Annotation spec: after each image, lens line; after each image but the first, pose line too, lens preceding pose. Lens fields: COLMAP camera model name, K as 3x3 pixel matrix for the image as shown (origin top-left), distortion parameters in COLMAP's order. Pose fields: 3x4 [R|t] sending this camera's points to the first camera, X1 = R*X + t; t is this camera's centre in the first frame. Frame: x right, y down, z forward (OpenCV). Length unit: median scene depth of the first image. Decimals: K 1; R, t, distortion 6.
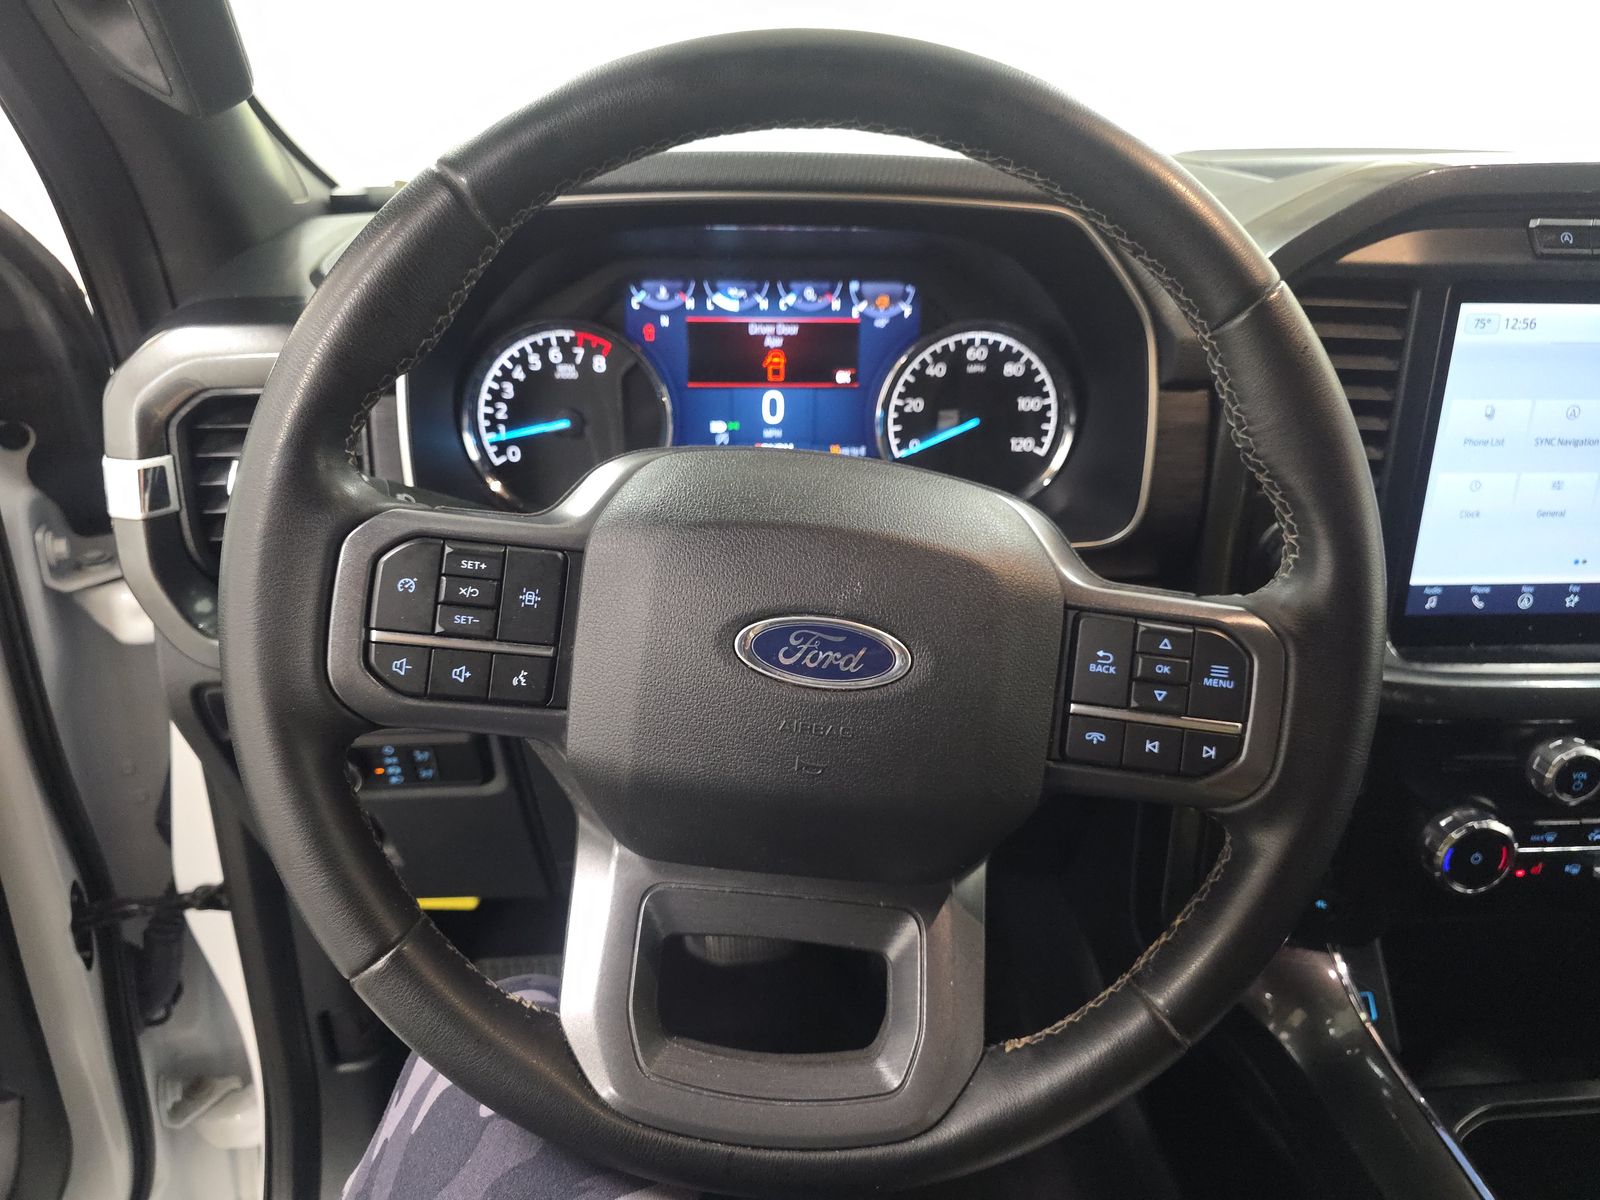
lens RADIAL K [[1061.5, 0, 800.3], [0, 1061.5, 600.3], [0, 0, 1]] dist [0.000702, -0.006385]
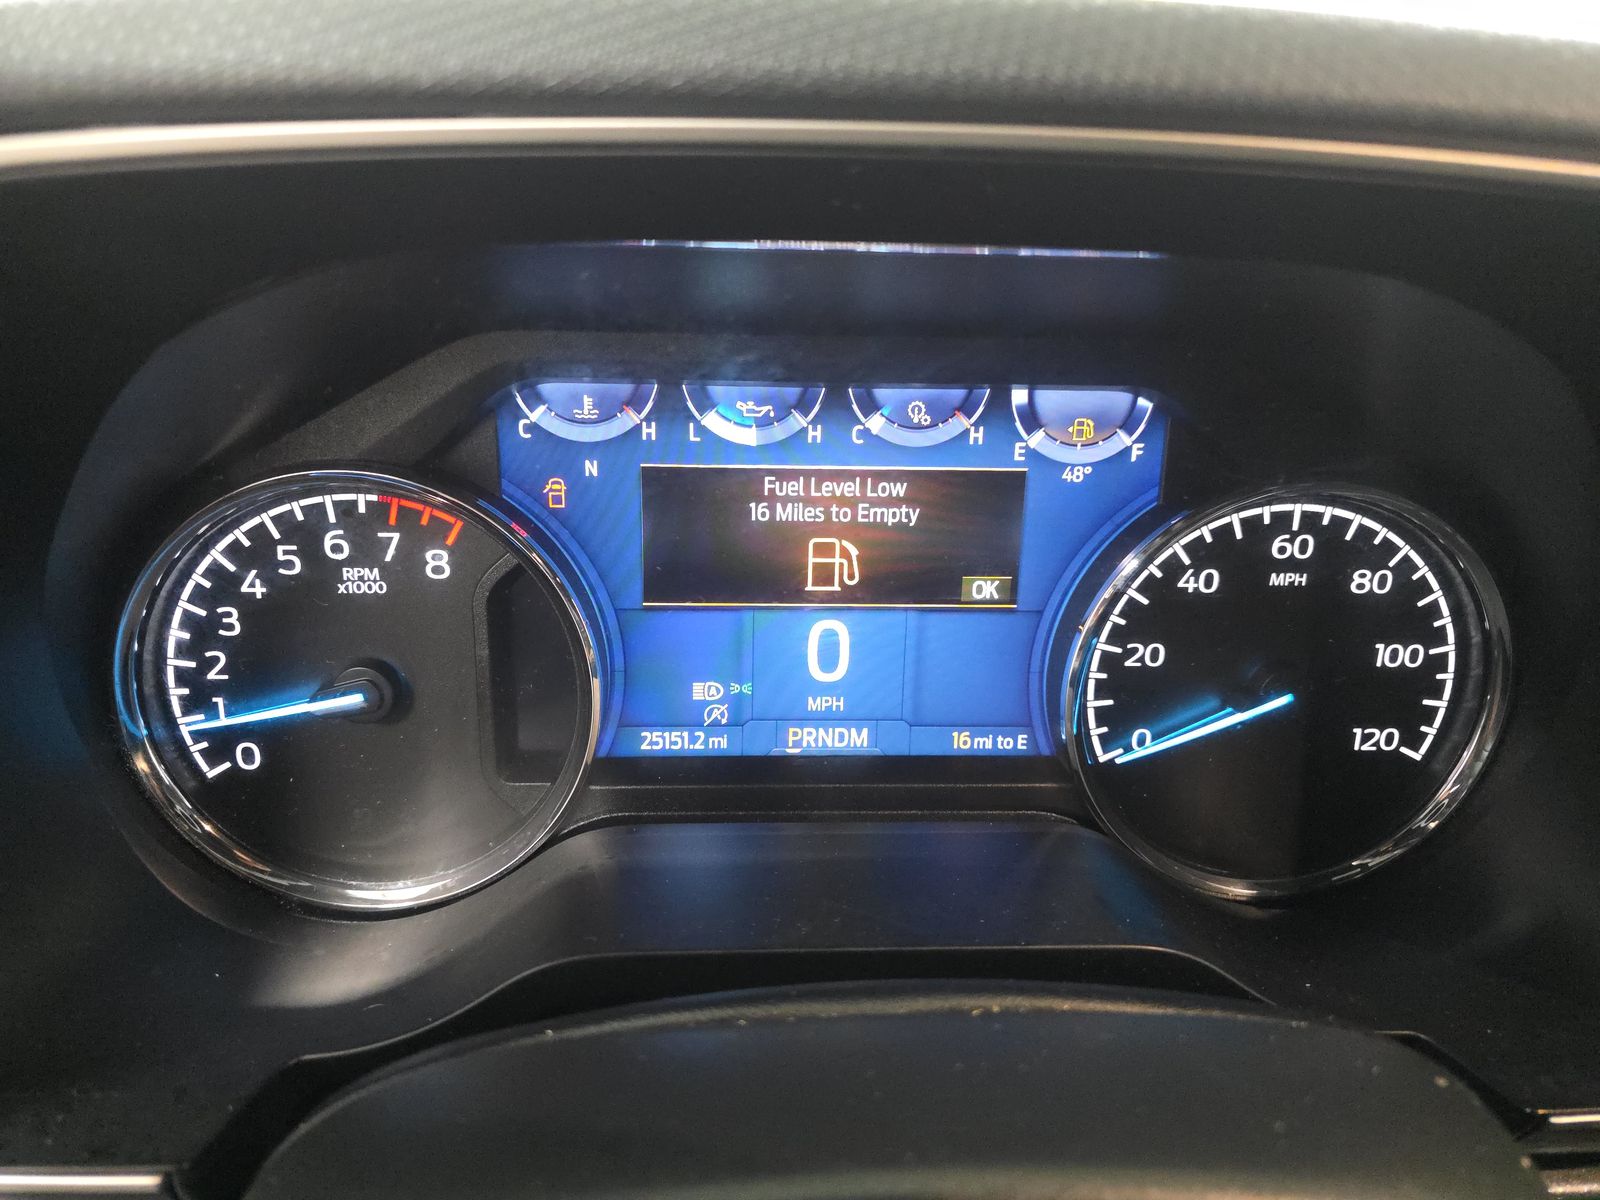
lens RADIAL K [[1061.5, 0, 805.4], [0, 1061.5, 605.9], [0, 0, 1]] dist [0.000702, -0.006385]
pose [[0.999785, 0.005385, 0.020019, -0.046553], [-0.003481, 0.995569, -0.093969, -0.164259], [-0.020437, 0.093879, 0.995374, 0.560514]]
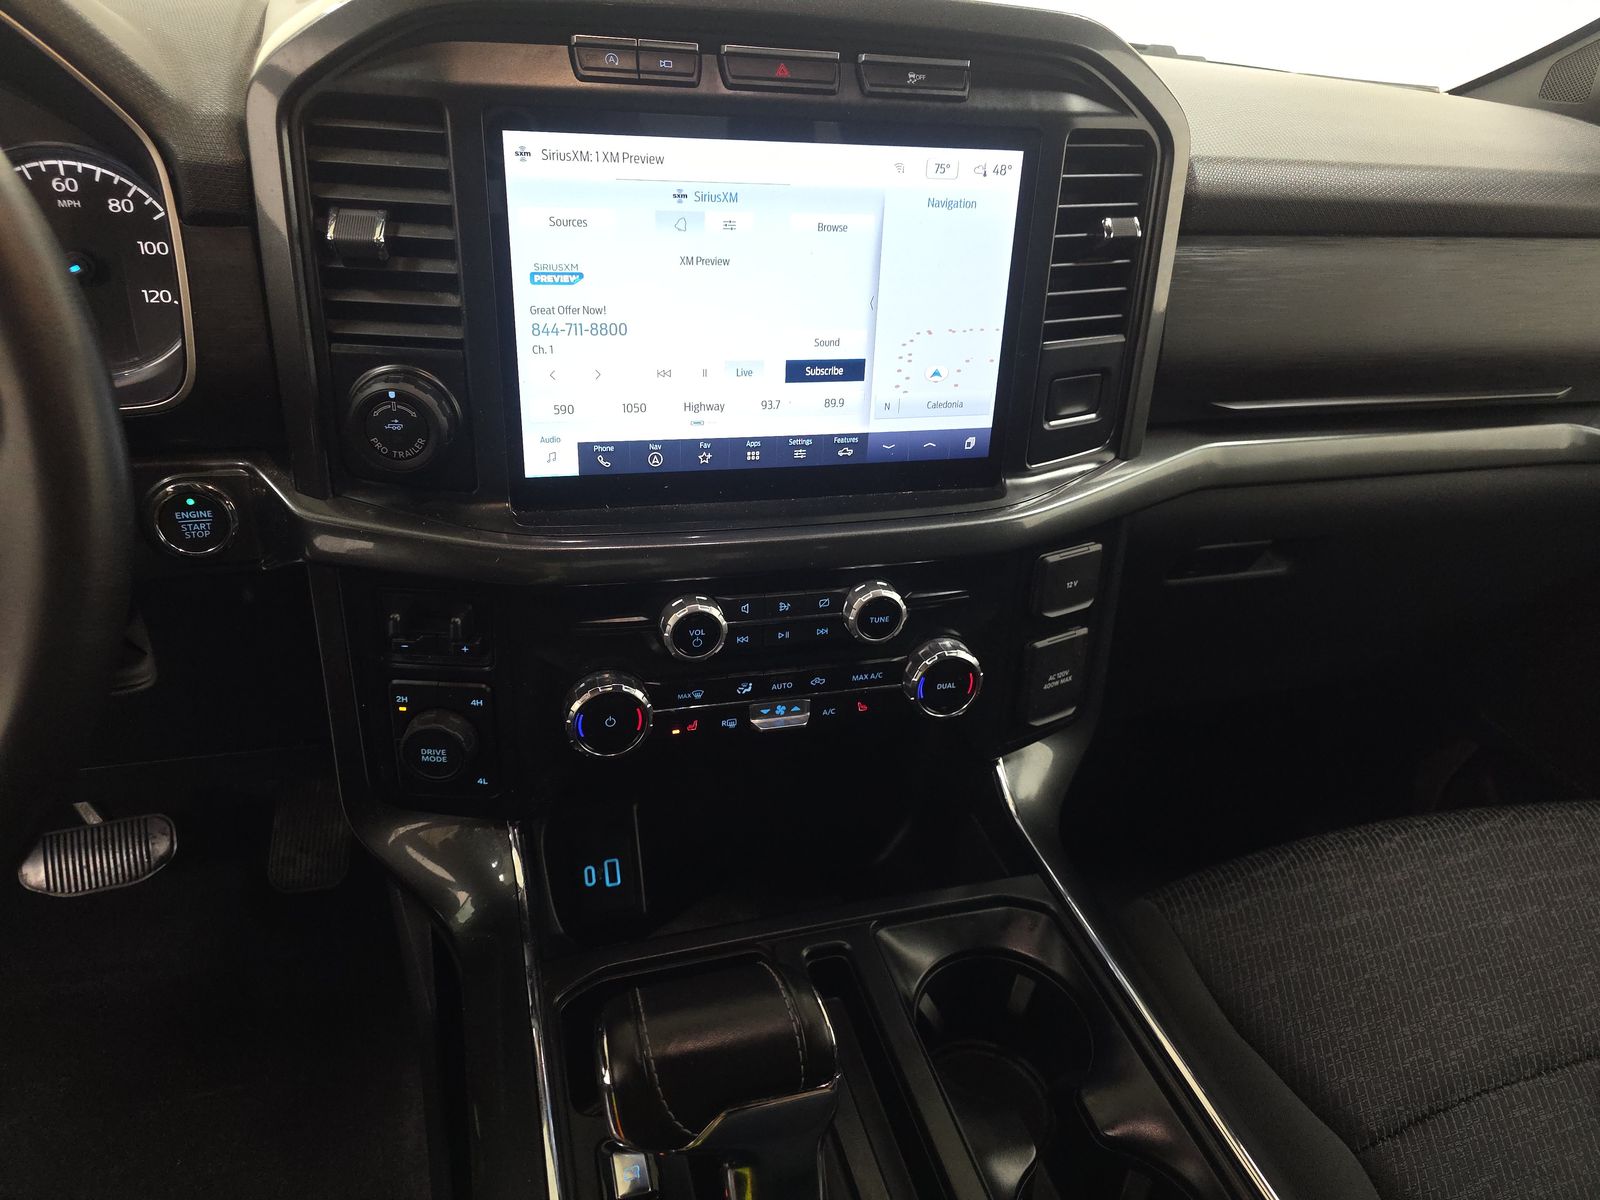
lens RADIAL K [[1061.5, 0, 787.9], [0, 1061.5, 592.6], [0, 0, 1]] dist [0.000702, -0.006385]
pose [[0.966085, -0.076235, 0.246716, 0.481452], [0.044607, 0.990333, 0.131341, -0.000142], [-0.254344, -0.115881, 0.960146, 0.023002]]
